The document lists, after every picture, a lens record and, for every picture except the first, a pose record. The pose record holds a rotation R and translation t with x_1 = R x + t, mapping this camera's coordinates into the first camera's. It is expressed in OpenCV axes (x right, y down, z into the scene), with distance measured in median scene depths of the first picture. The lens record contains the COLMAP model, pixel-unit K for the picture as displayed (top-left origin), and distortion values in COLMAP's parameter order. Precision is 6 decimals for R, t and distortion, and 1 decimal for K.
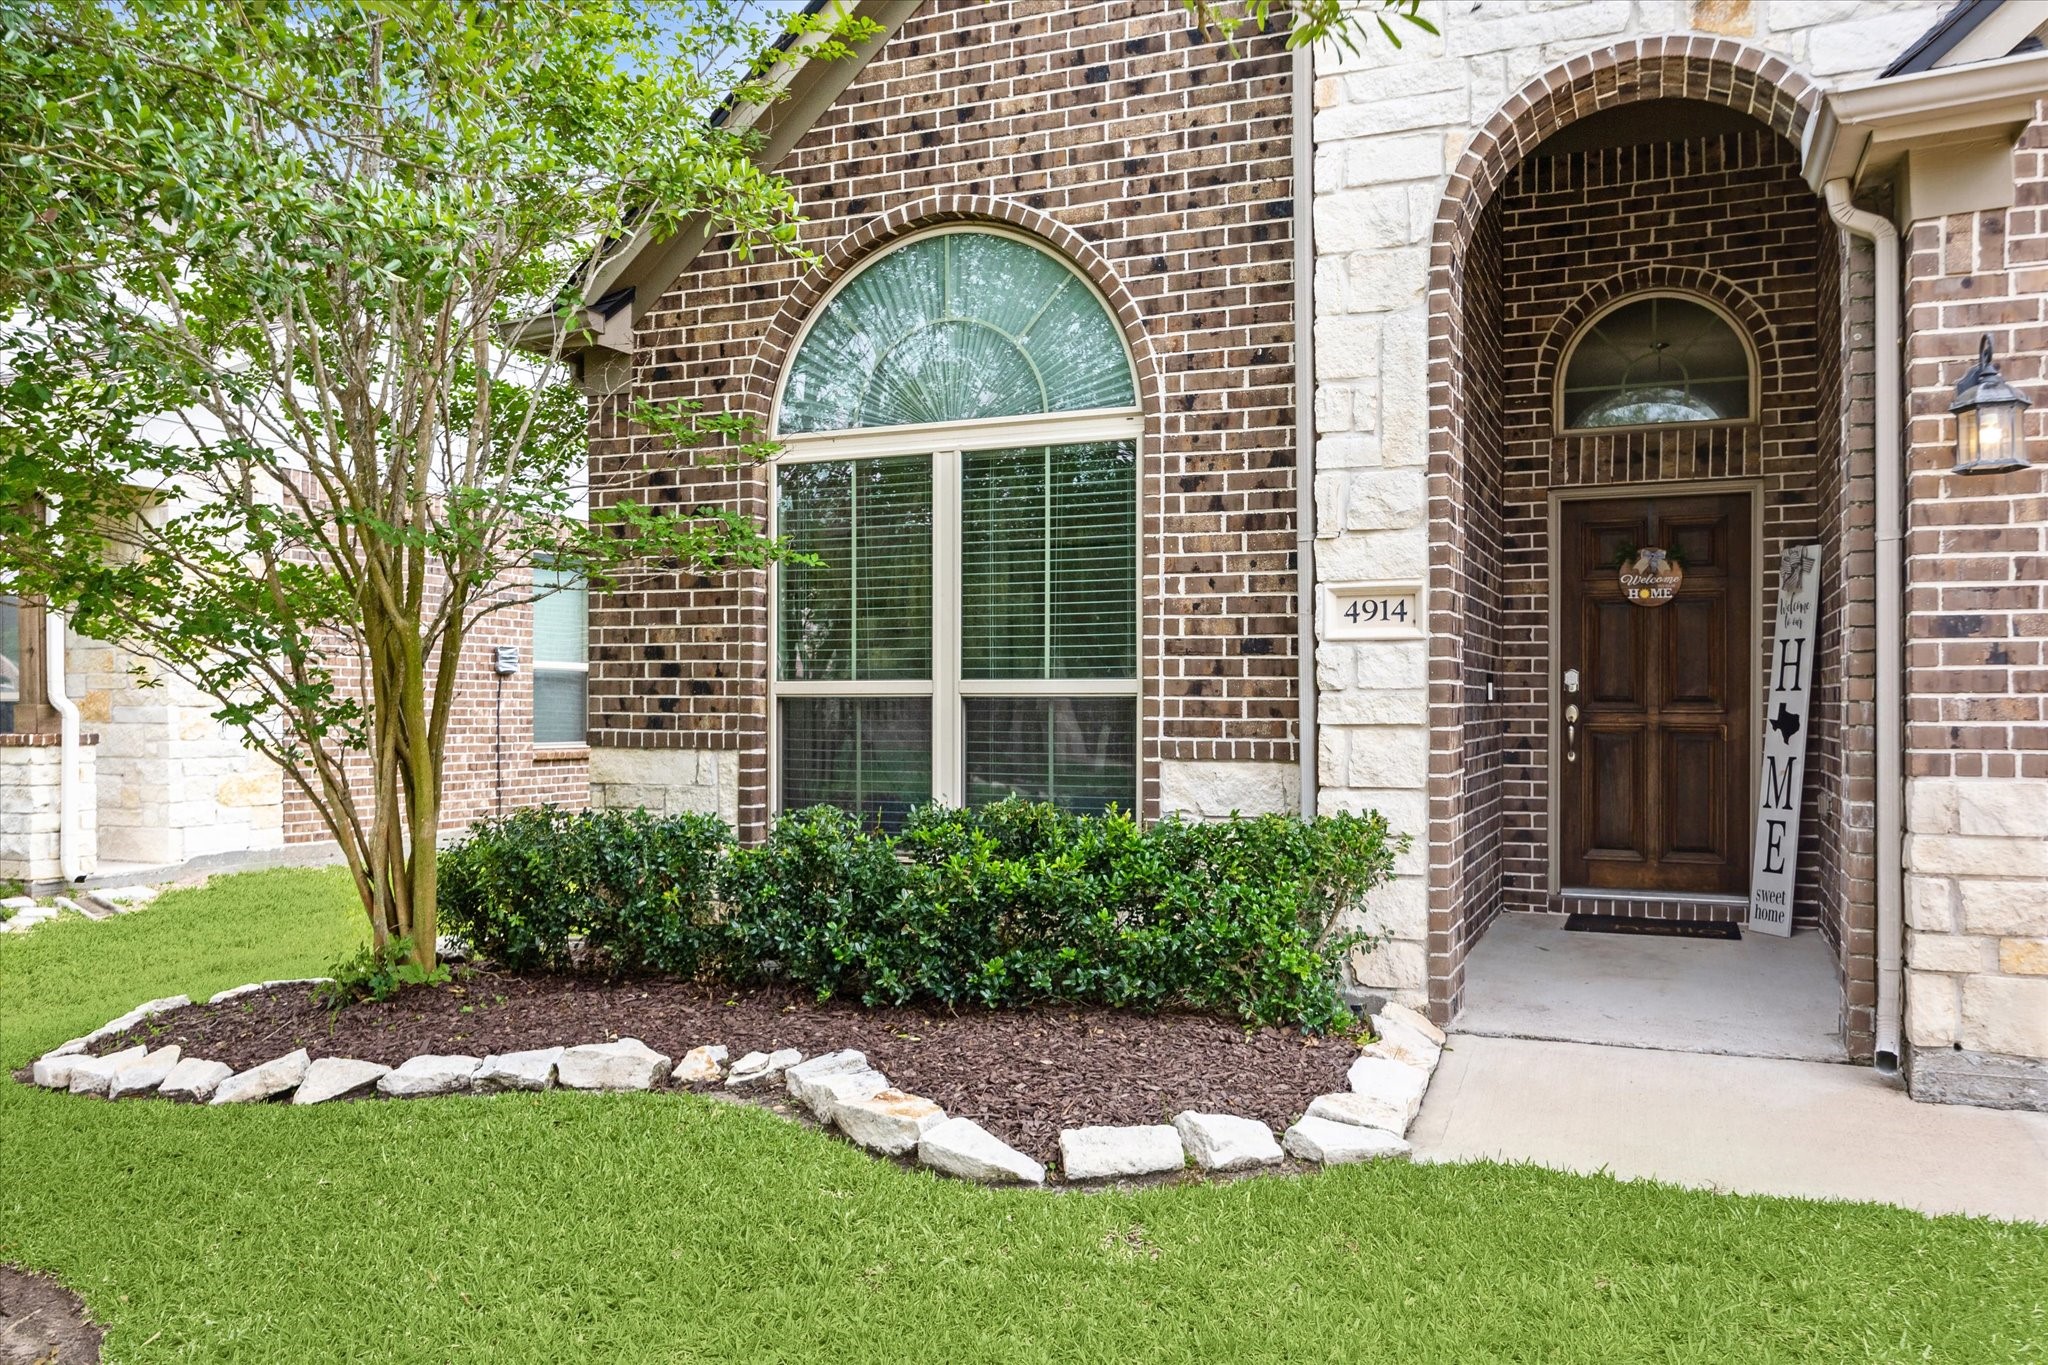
lens RADIAL K [[793.3, 0, 1026.8], [0, 793.3, 683.6], [0, 0, 1]] dist [-0.000523, -0.001348]
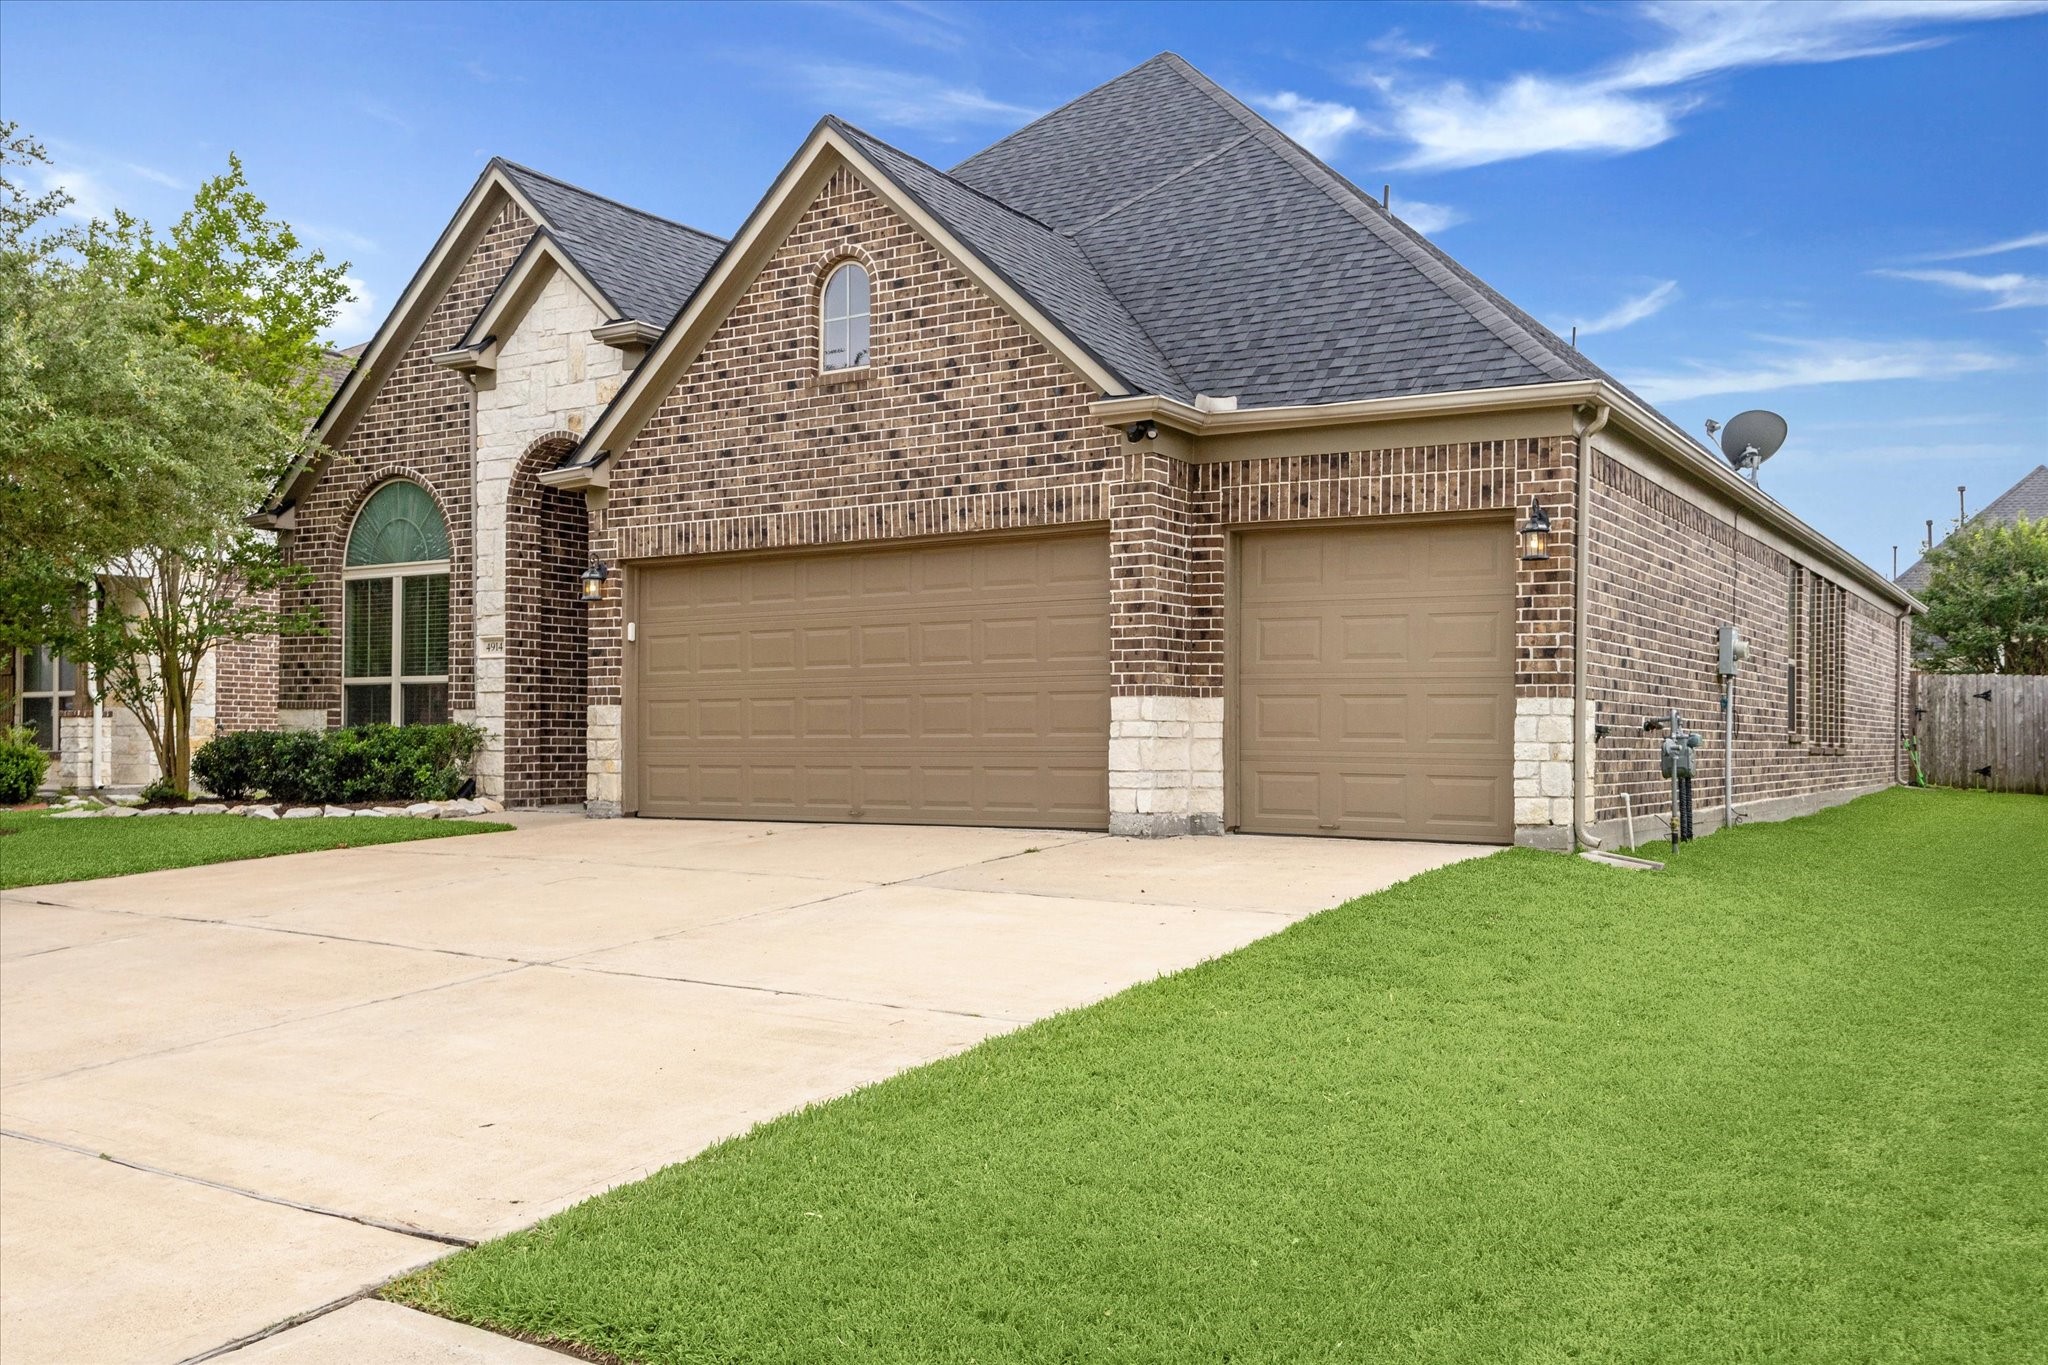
lens RADIAL K [[793.3, 0, 1014.8], [0, 793.3, 684.4], [0, 0, 1]] dist [-0.000523, -0.001348]
pose [[0.995304, -0.006290, -0.096590, 1.837886], [0.005384, 0.999939, -0.009632, 0.048255], [0.096644, 0.009067, 0.995278, -1.067784]]
